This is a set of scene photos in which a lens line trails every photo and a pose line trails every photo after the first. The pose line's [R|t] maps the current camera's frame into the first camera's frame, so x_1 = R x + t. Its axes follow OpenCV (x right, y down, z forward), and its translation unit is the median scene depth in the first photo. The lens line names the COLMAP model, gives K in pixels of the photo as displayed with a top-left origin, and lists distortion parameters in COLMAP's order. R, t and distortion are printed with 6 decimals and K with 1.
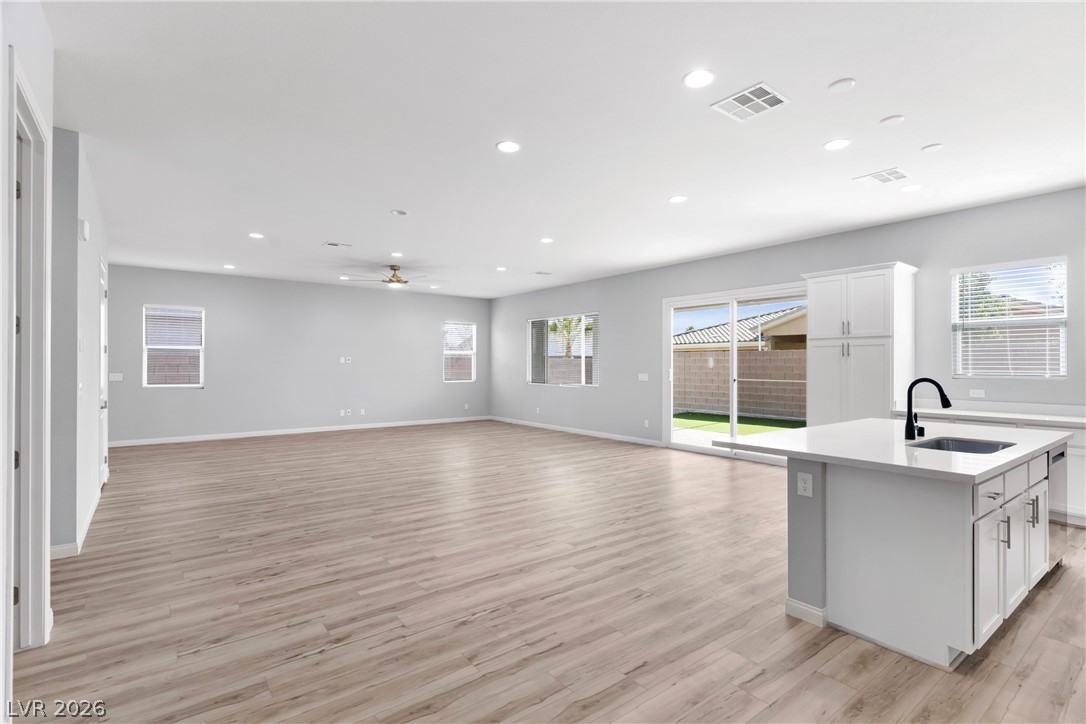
lens RADIAL K [[525.5, 0, 554.5], [0, 525.5, 363.9], [0, 0, 1]] dist [0.010084, -0.004648]
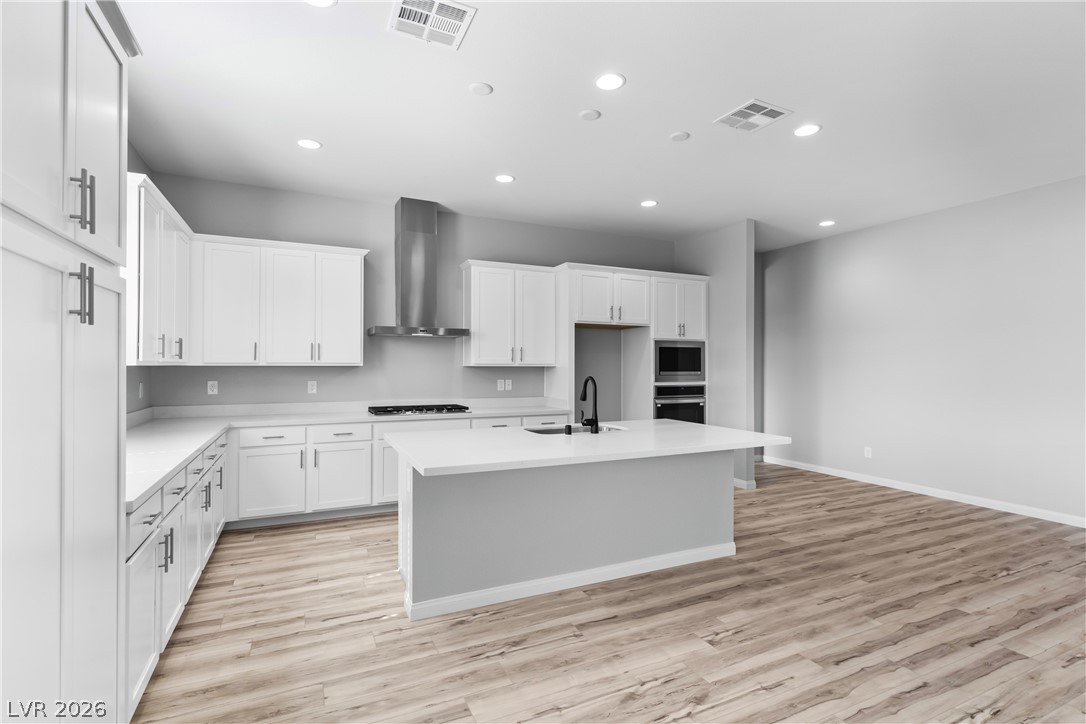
lens RADIAL K [[525.5, 0, 553.1], [0, 525.5, 368.2], [0, 0, 1]] dist [0.010084, -0.004648]
pose [[-0.978321, -0.006767, 0.206985, 0.483015], [-0.005885, 0.999971, 0.004877, 0.004257], [-0.207012, 0.003553, -0.978332, 1.870116]]
